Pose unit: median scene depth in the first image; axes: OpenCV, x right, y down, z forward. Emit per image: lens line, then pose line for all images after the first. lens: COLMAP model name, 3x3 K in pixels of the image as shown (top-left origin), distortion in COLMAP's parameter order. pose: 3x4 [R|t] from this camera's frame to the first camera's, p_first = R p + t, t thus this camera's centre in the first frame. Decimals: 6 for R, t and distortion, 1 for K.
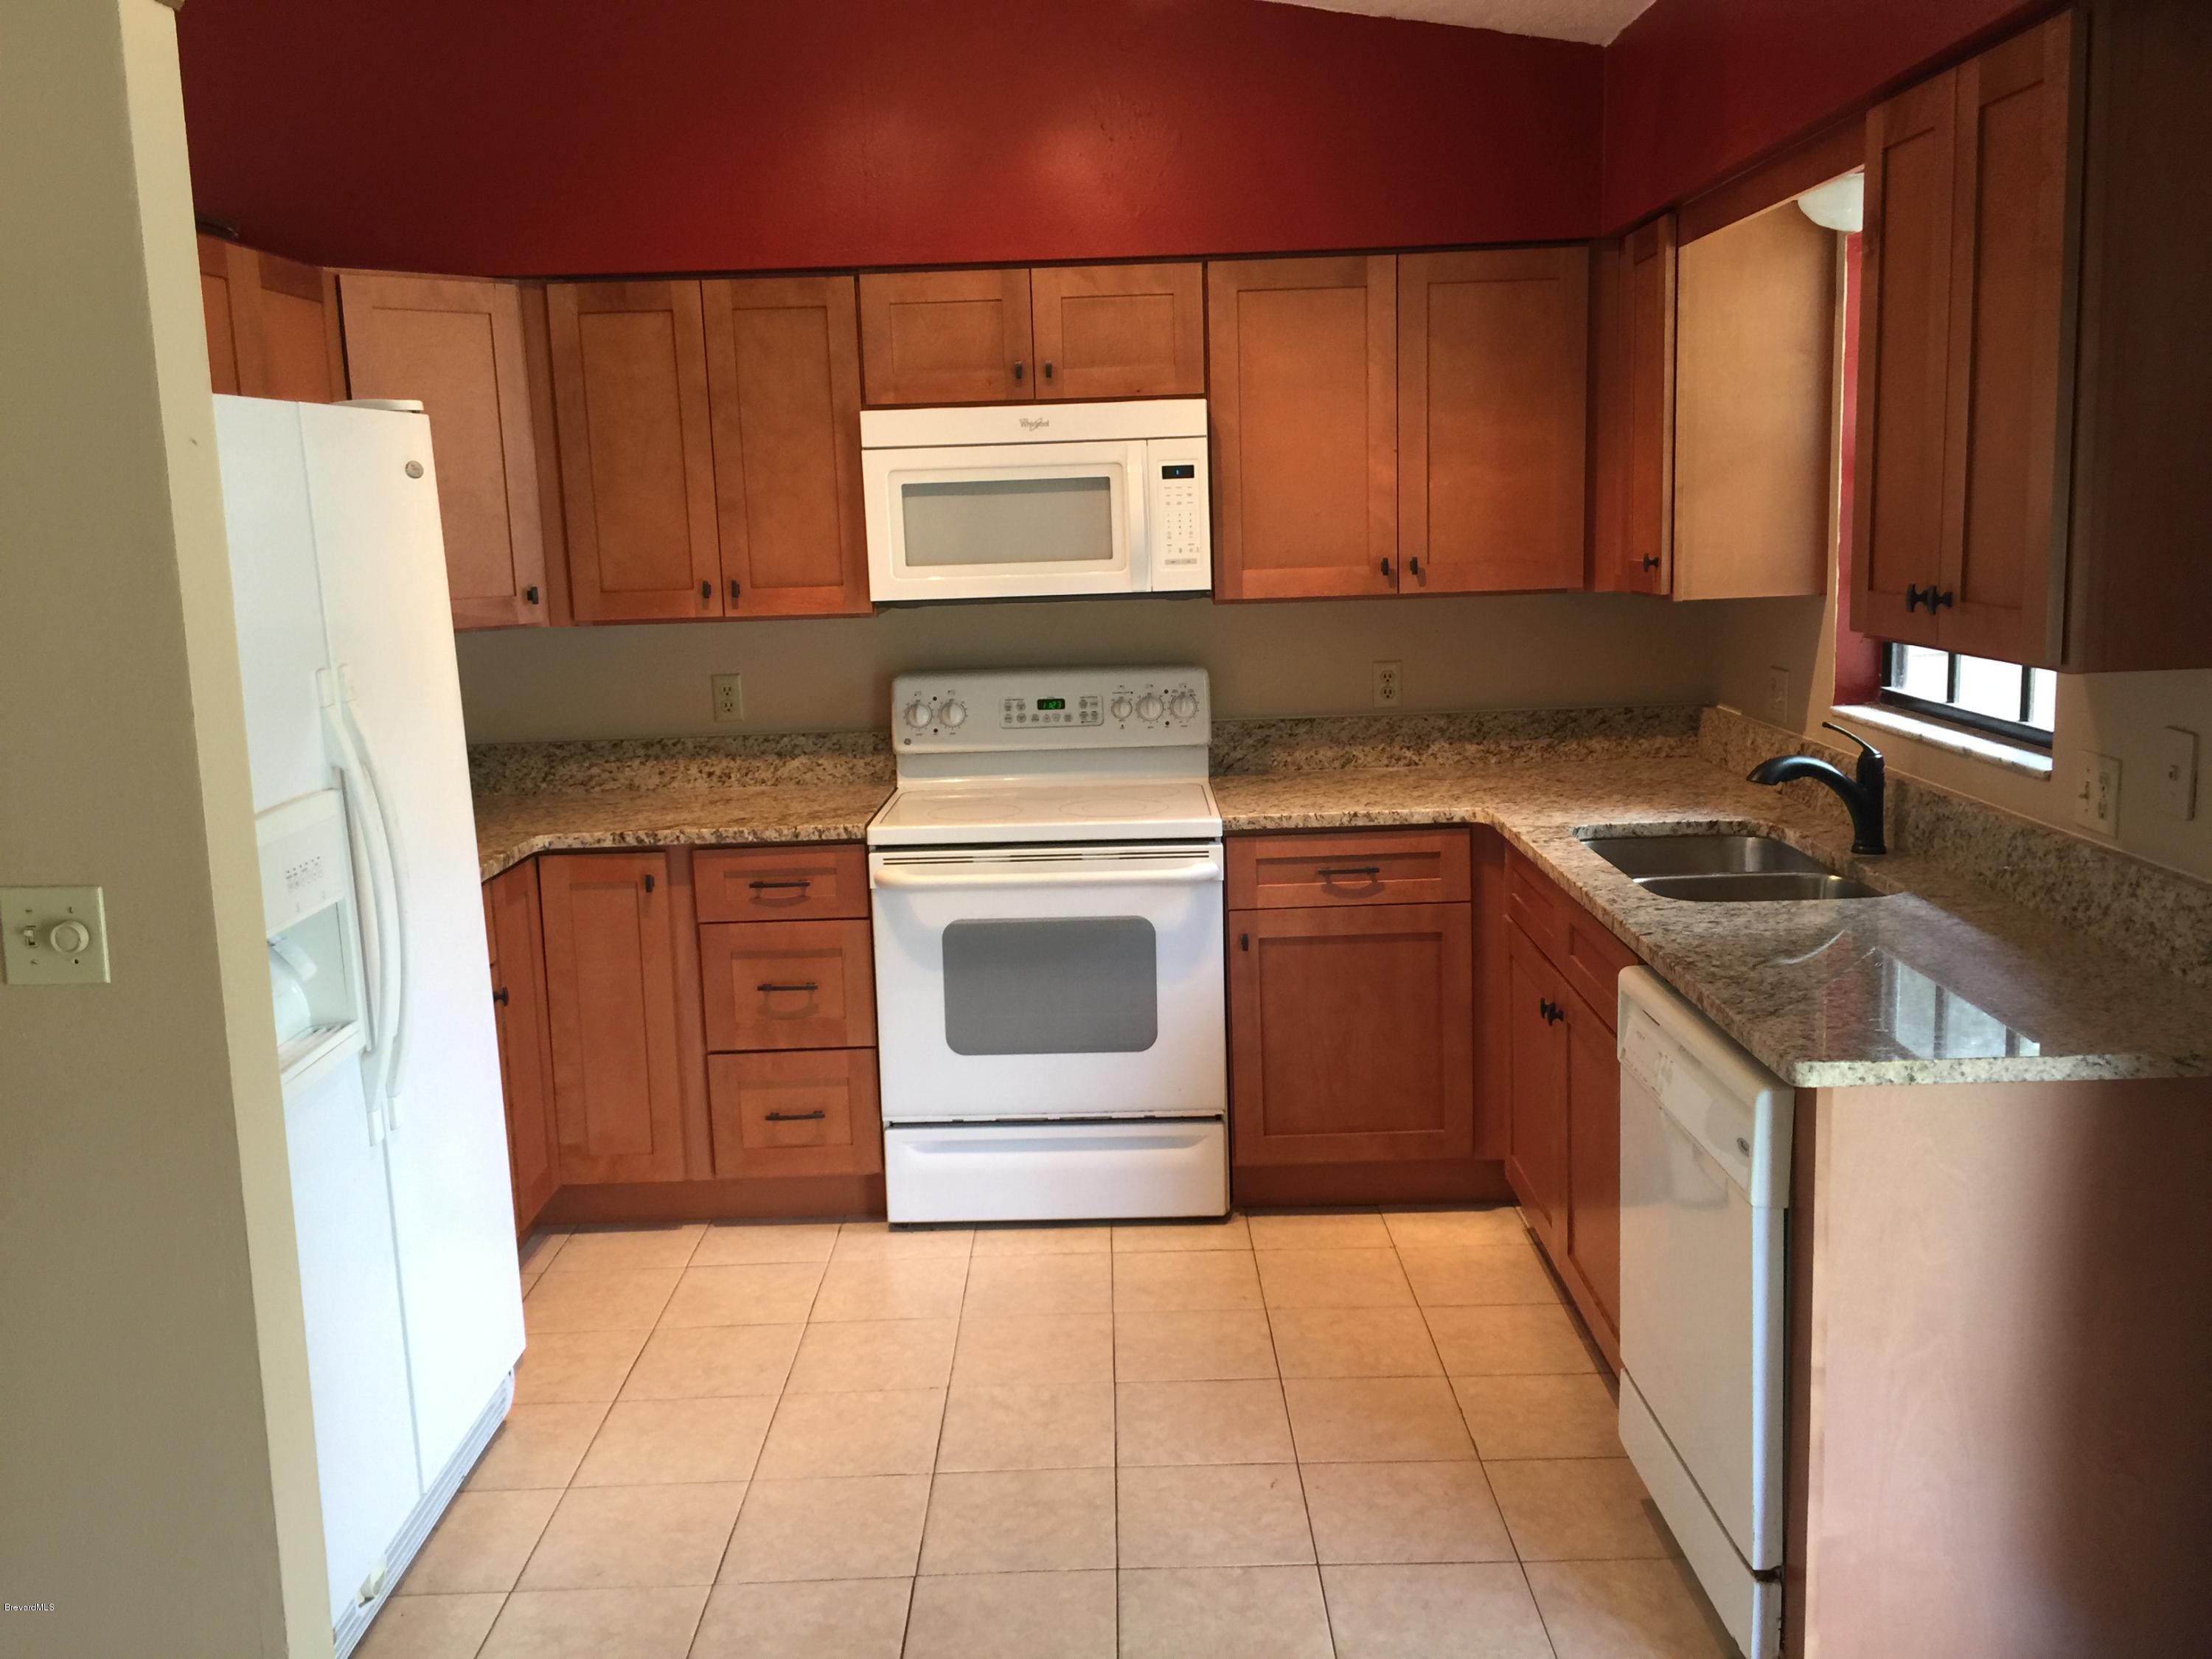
lens RADIAL K [[1905.8, 0, 1111.8], [0, 1905.8, 809.7], [0, 0, 1]] dist [0.067306, -0.093269]
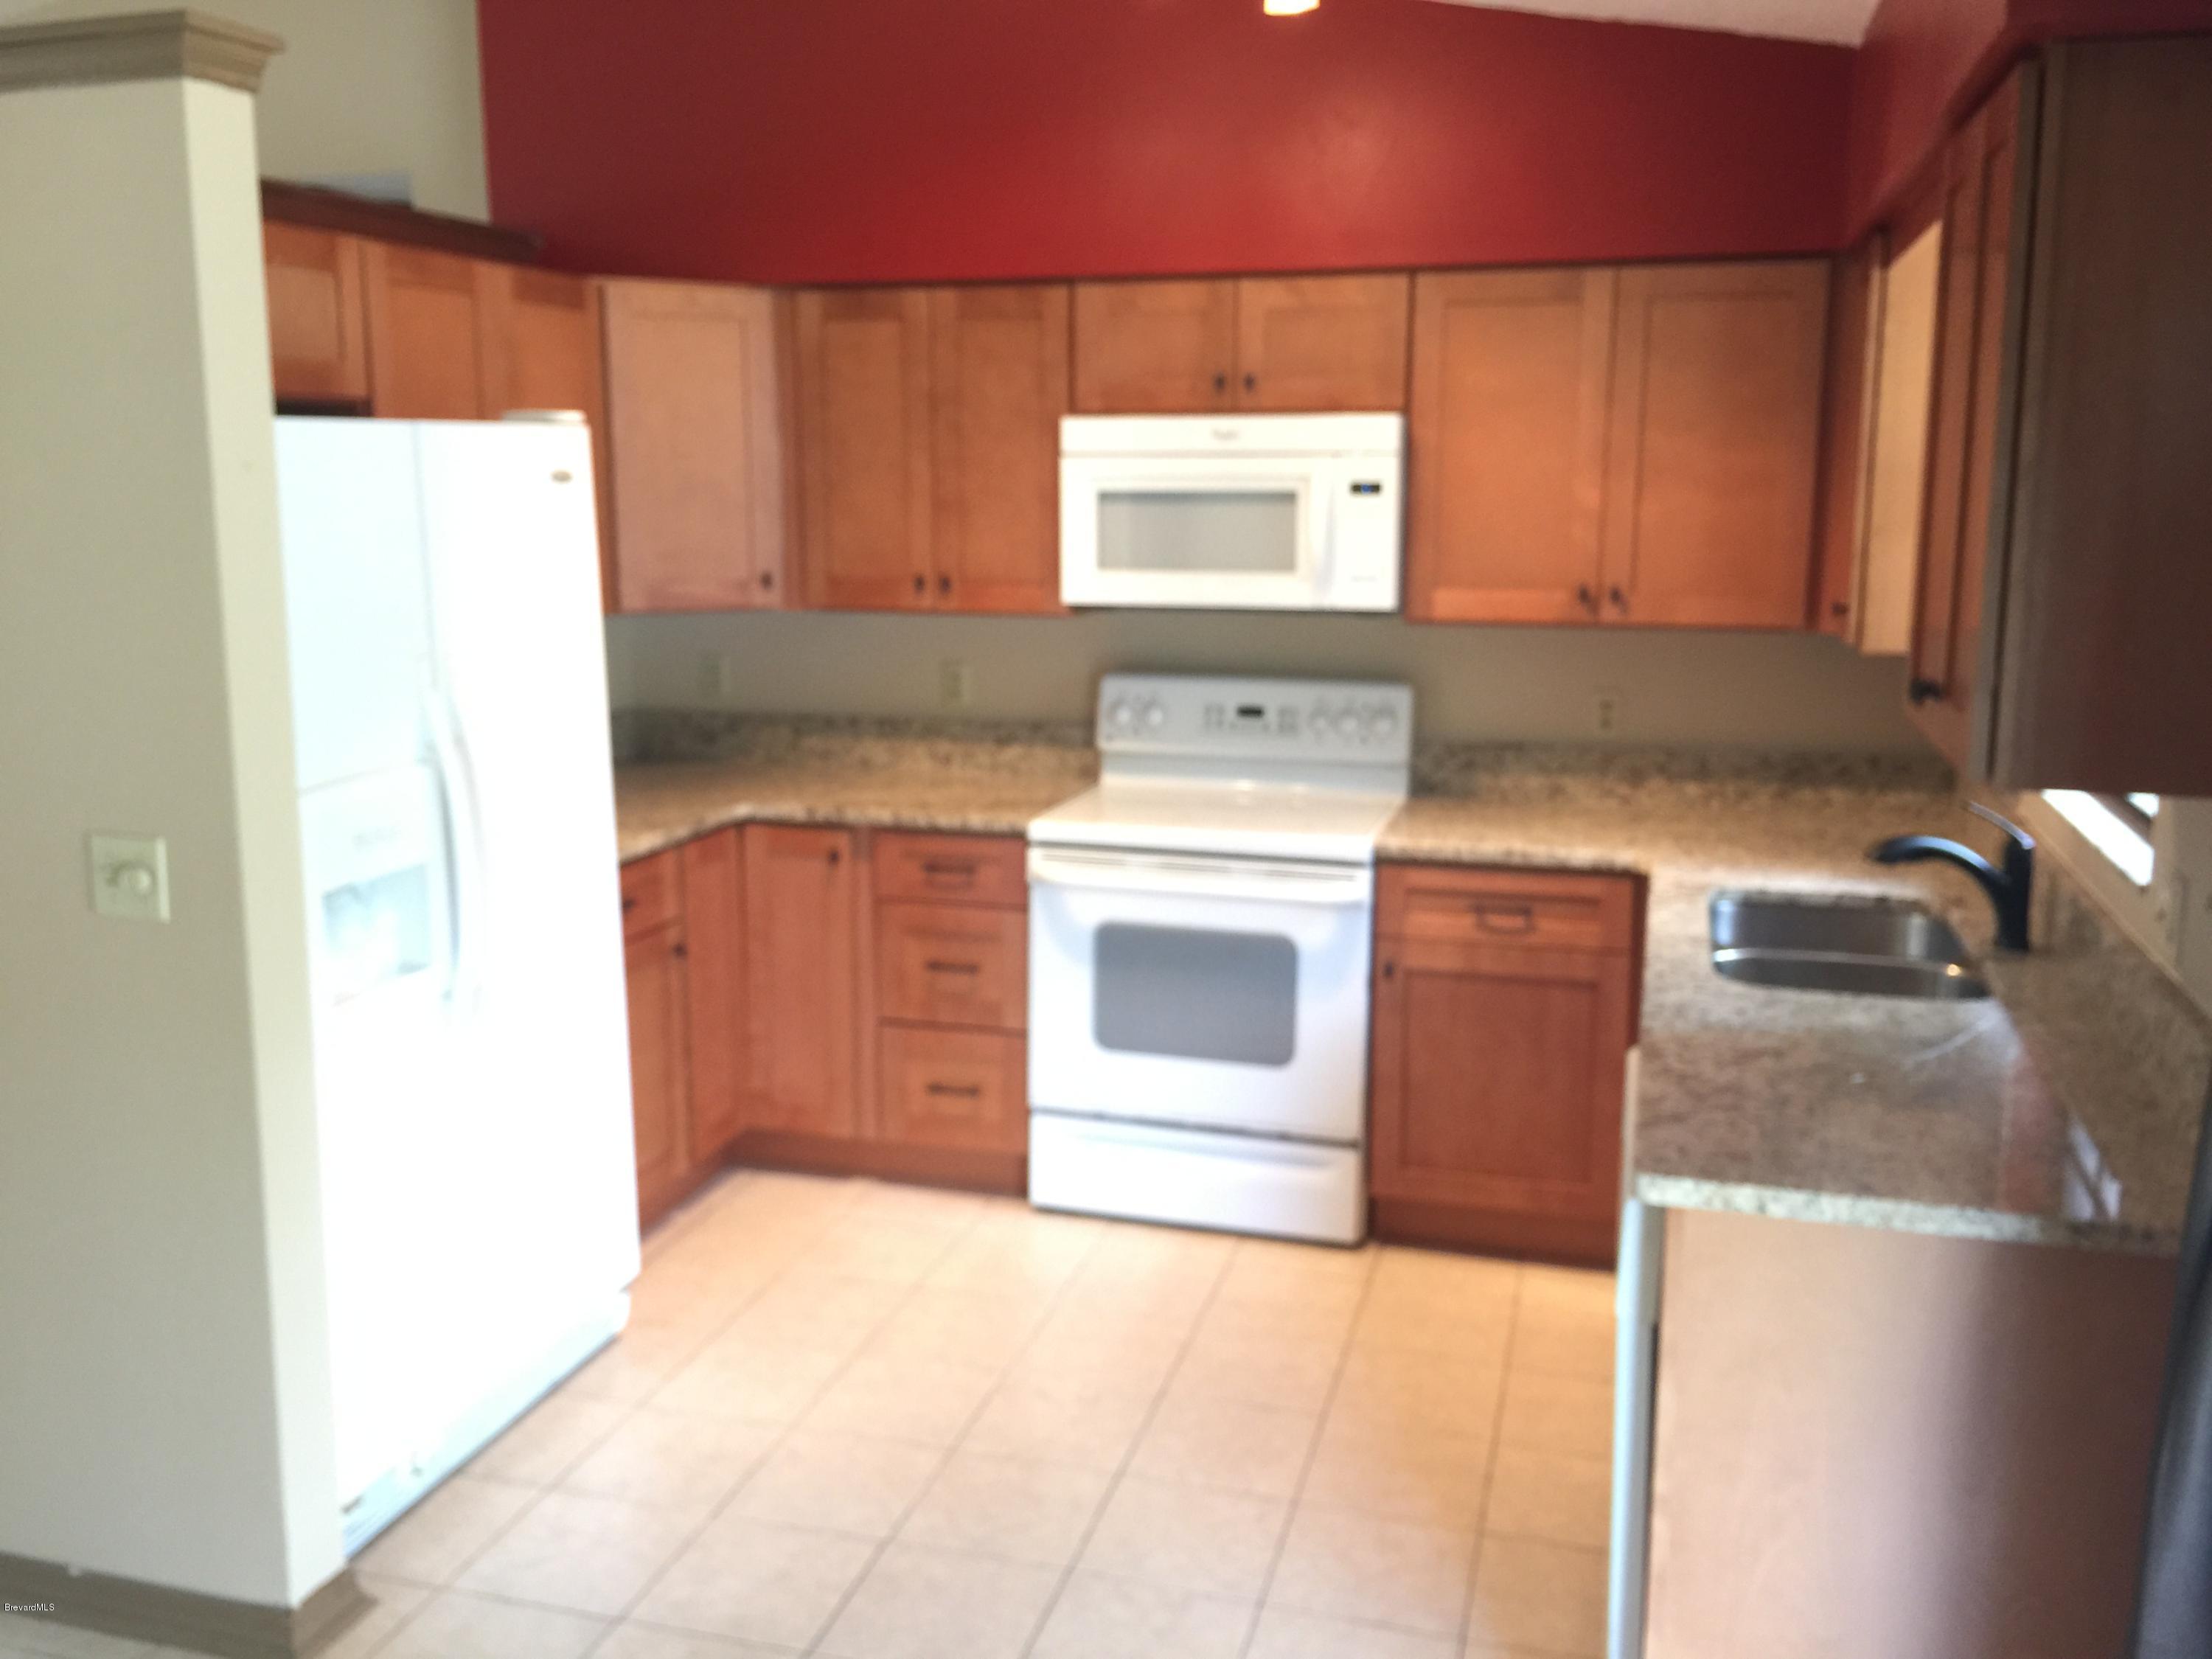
lens RADIAL K [[1934.1, 0, 1098.9], [0, 1934.1, 802.5], [0, 0, 1]] dist [0.073095, -0.115036]
pose [[0.960437, 0.080925, -0.266482, 0.181811], [-0.076923, 0.996712, 0.025438, -0.030157], [0.267665, -0.003933, 0.963504, -0.001445]]
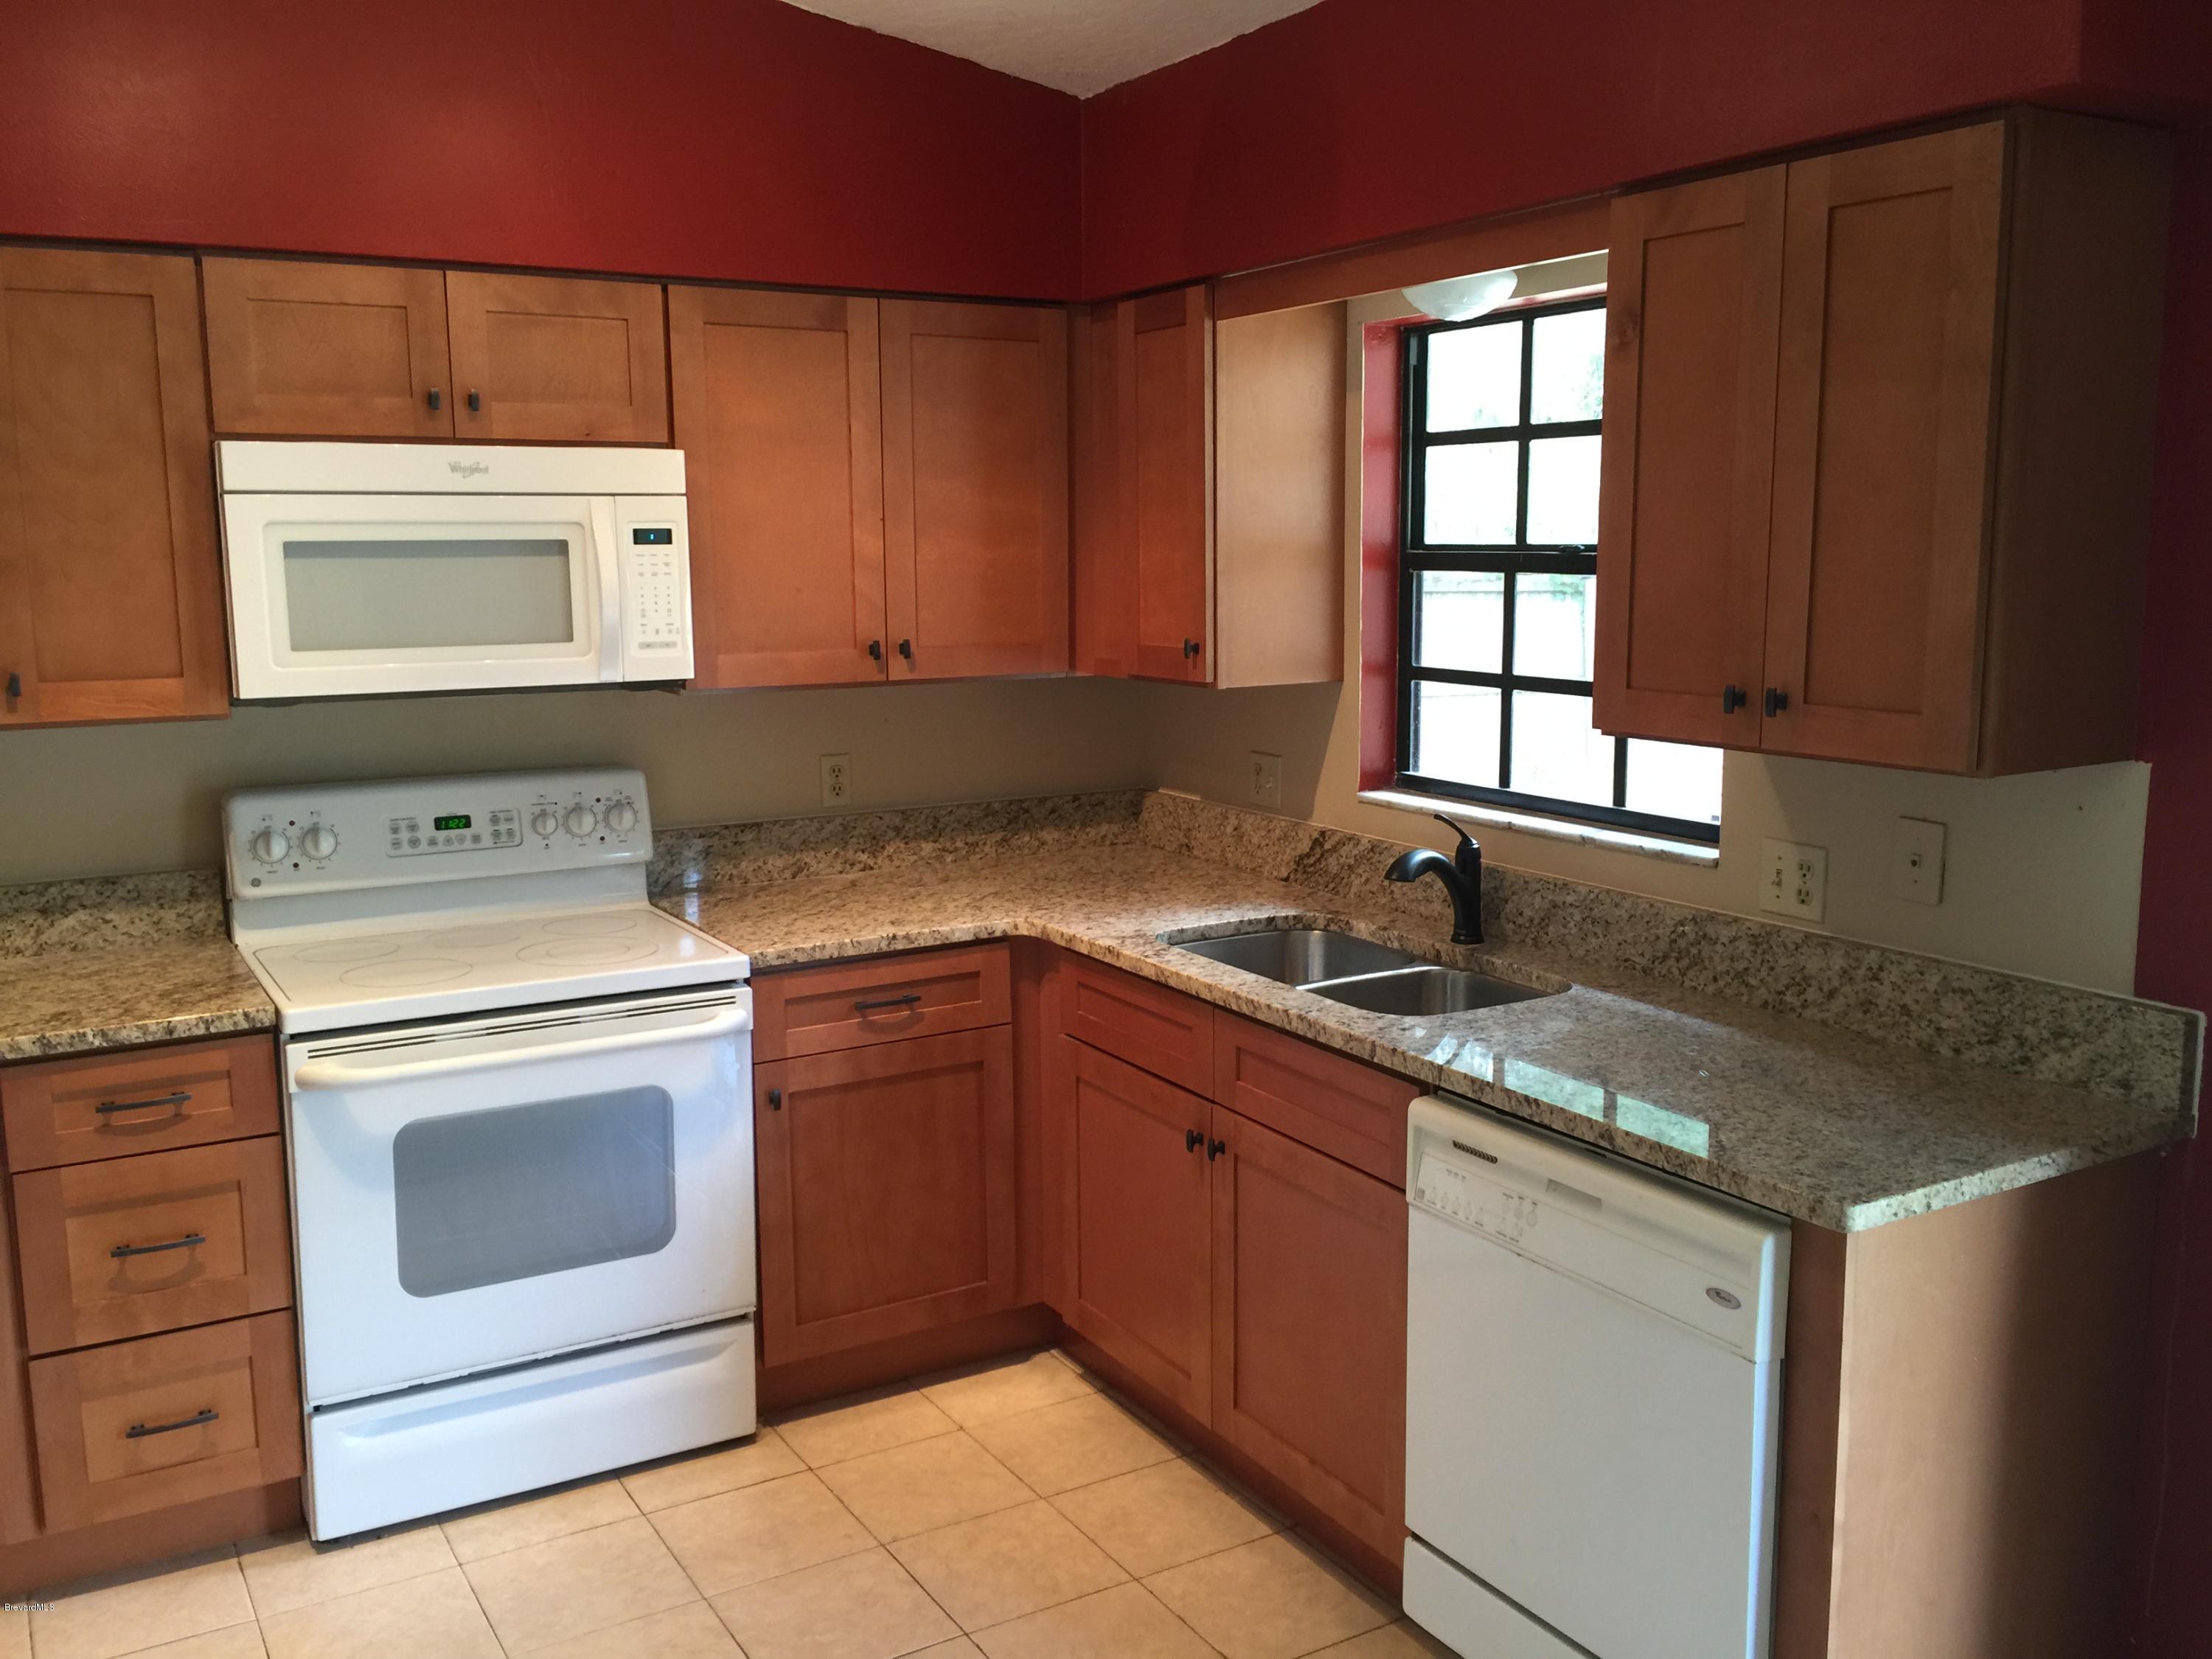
lens RADIAL K [[1901.9, 0, 1103.7], [0, 1901.9, 817.4], [0, 0, 1]] dist [0.080165, -0.115646]
pose [[0.858922, -0.049177, 0.509740, -0.222790], [0.061475, 0.998082, -0.007296, -0.038404], [-0.508403, 0.037603, 0.860298, 0.199080]]
